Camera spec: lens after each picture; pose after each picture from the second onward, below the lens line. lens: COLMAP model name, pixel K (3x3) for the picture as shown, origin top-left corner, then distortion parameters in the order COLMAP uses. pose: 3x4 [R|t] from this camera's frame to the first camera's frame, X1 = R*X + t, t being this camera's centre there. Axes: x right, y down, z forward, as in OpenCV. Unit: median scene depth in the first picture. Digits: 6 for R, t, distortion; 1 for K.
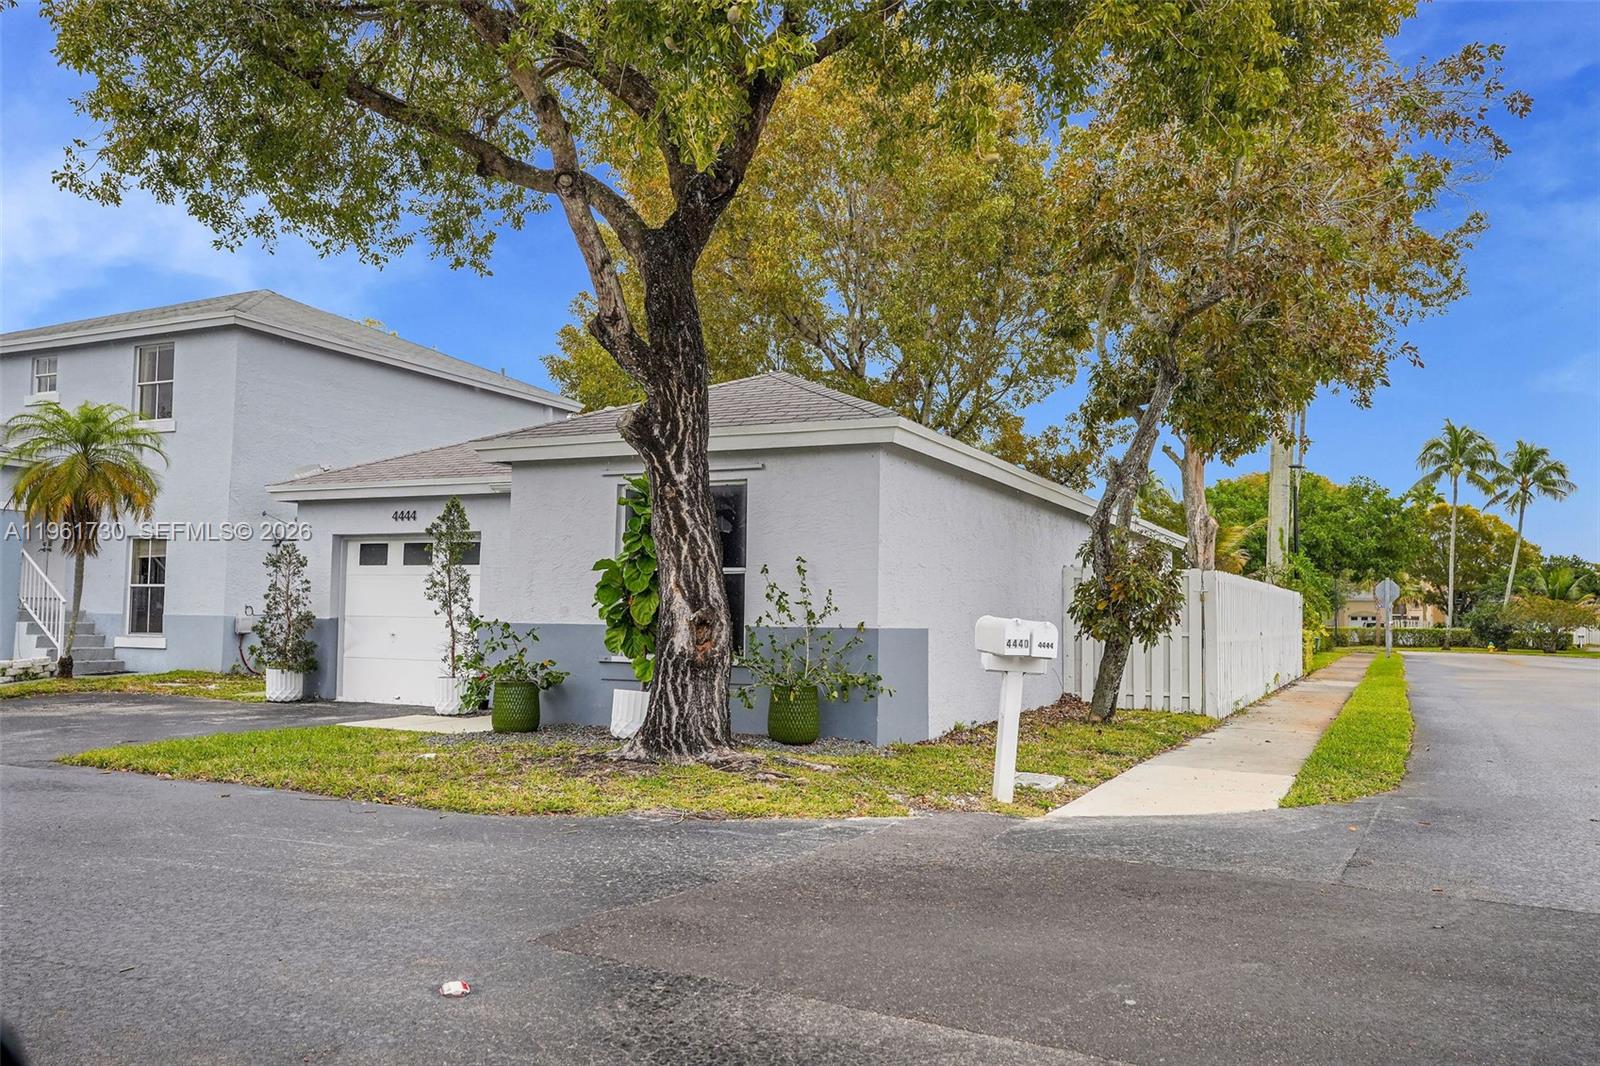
lens RADIAL K [[1305.9, 0, 799.1], [0, 1305.9, 533.3], [0, 0, 1]] dist [-0.013438, 0.010366]
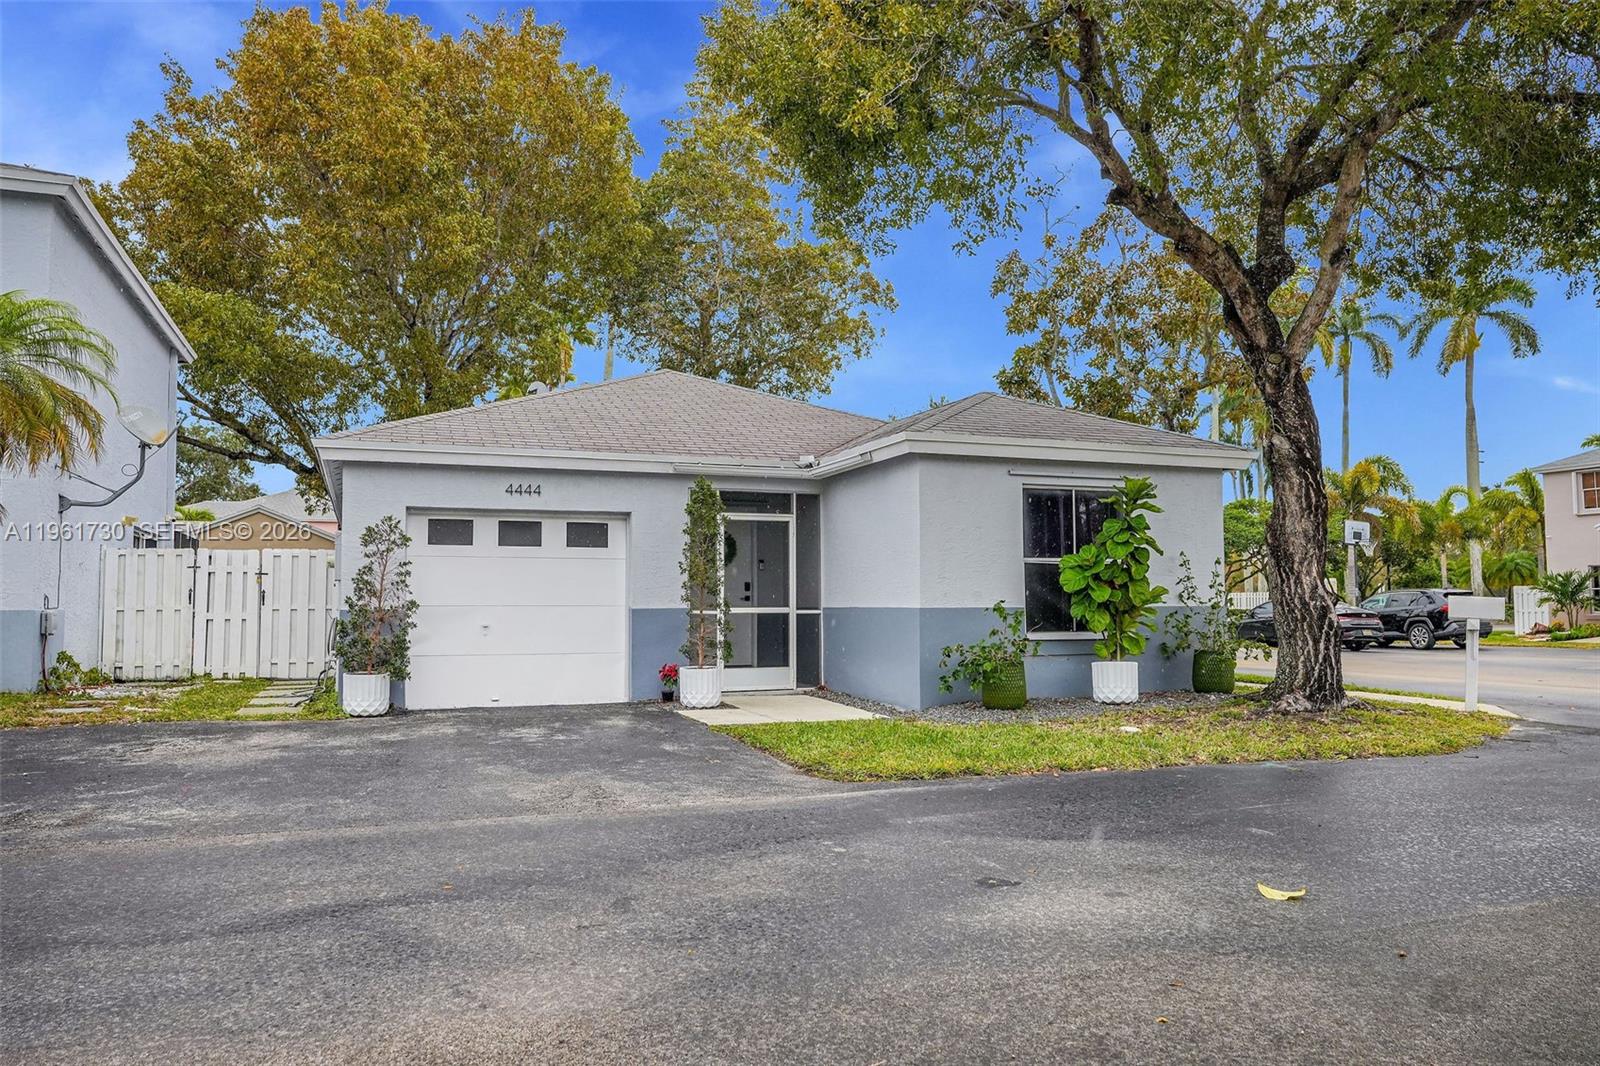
lens RADIAL K [[1137.2, 0, 797.7], [0, 1137.2, 532.8], [0, 0, 1]] dist [-0.008006, -0.001832]
pose [[0.682511, 0.026880, 0.730381, -0.715973], [-0.034676, 0.999389, -0.004377, 0.011940], [-0.730052, -0.022339, 0.683026, 0.339324]]
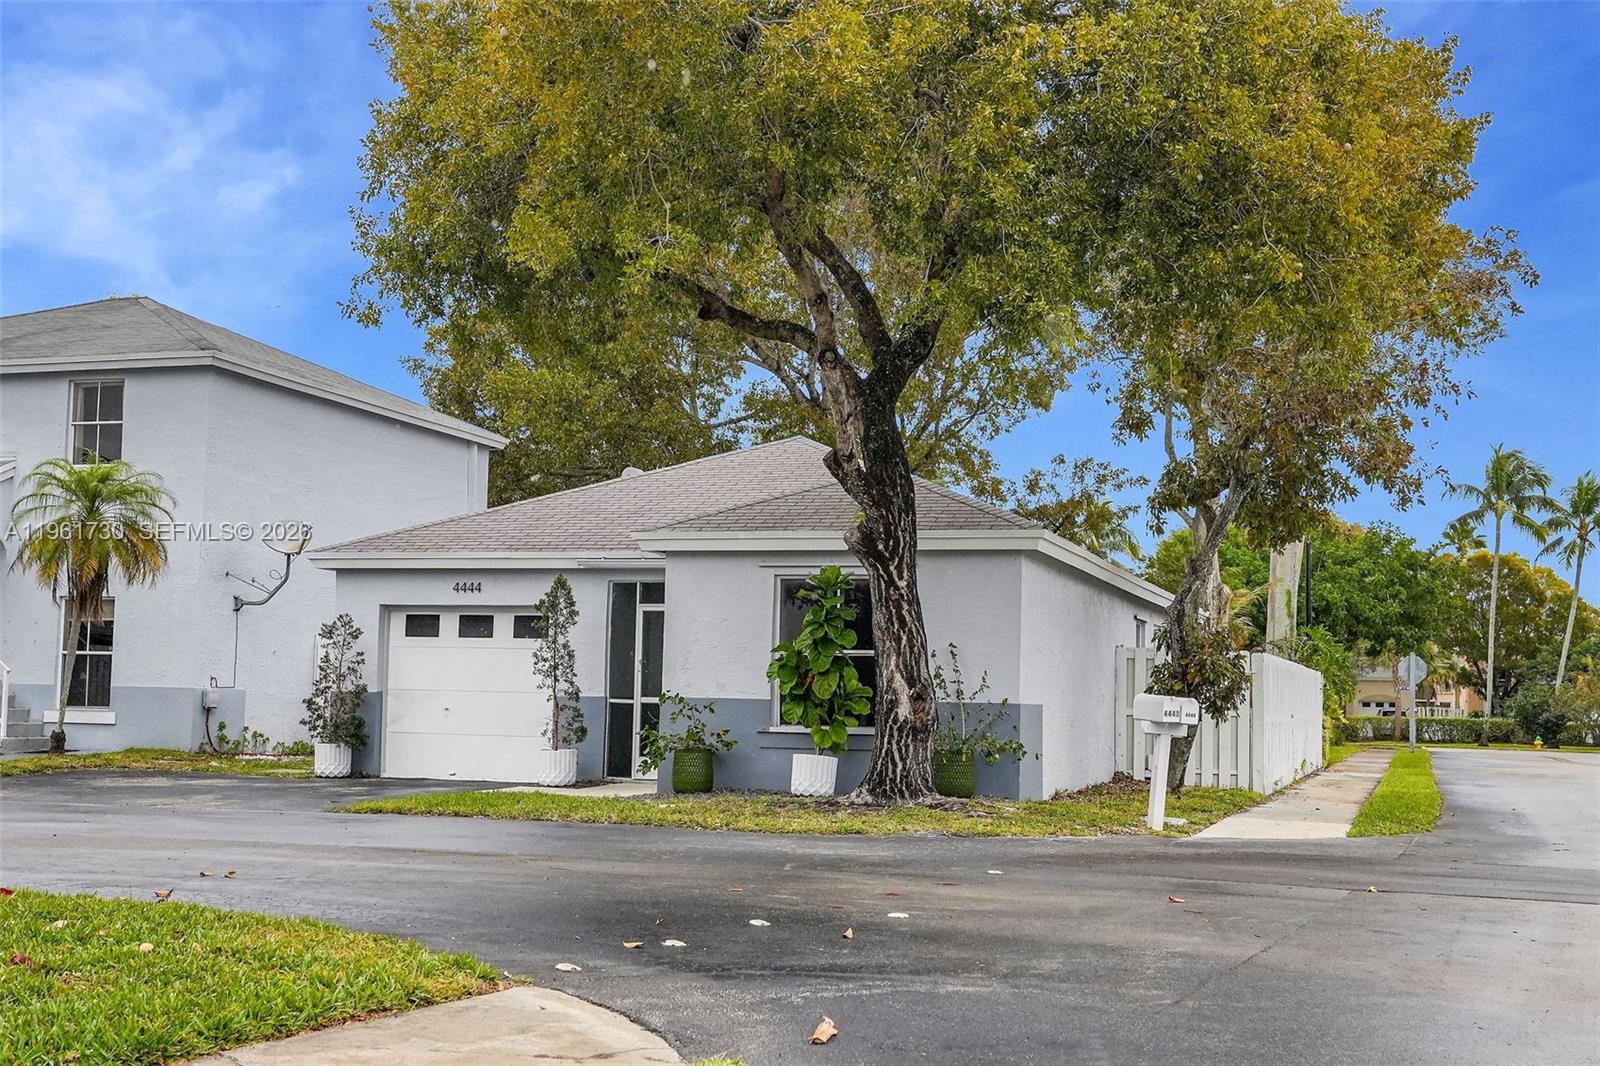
lens RADIAL K [[2057.1, 0, 800.9], [0, 2057.1, 533.3], [0, 0, 1]] dist [-0.021055, 0.000000]
pose [[0.990523, 0.019017, 0.136023, -0.259528], [-0.016836, 0.999711, -0.017166, -0.031175], [-0.136311, 0.014714, 0.990557, -0.551418]]
